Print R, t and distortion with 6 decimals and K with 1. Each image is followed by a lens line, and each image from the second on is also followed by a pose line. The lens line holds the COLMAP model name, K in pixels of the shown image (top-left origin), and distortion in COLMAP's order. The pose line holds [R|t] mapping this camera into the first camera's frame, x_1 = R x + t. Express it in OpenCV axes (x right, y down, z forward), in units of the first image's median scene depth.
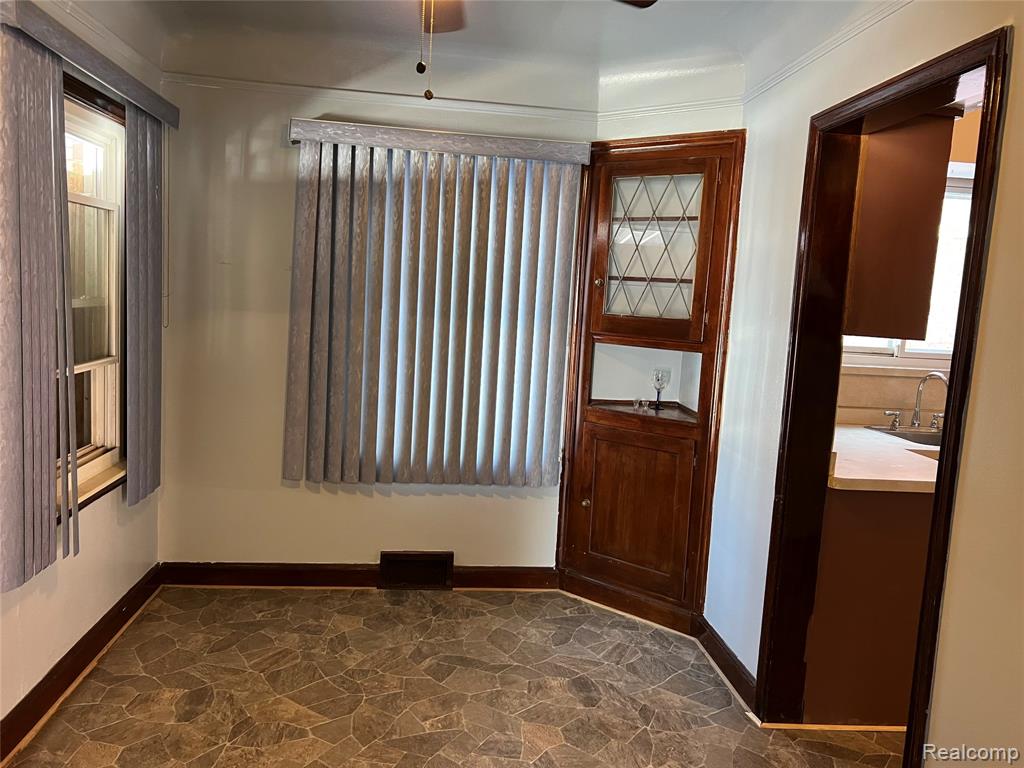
lens RADIAL K [[797.2, 0, 512.0], [0, 797.2, 384.0], [0, 0, 1]] dist [0.035603, -0.000171]
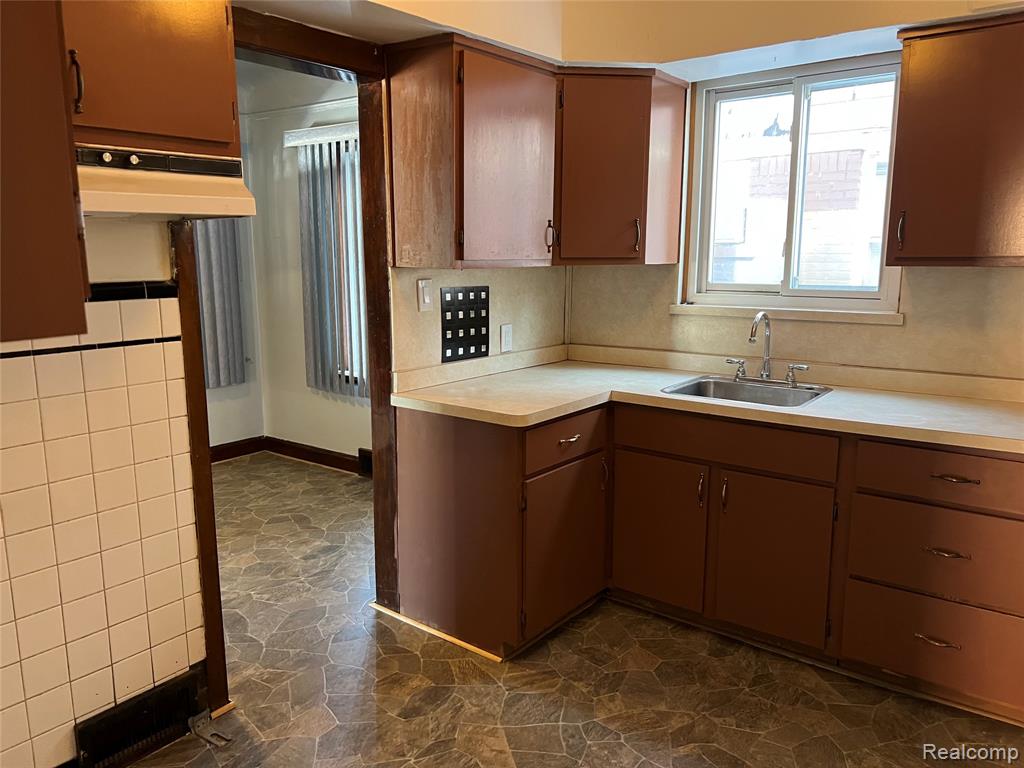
lens RADIAL K [[775.7, 0, 512.8], [0, 775.7, 390.2], [0, 0, 1]] dist [0.069245, -0.074824]
pose [[0.715562, 0.066129, -0.695412, 0.968409], [-0.040684, 0.997764, 0.053018, 0.036528], [0.697363, -0.009645, 0.716653, 0.262955]]
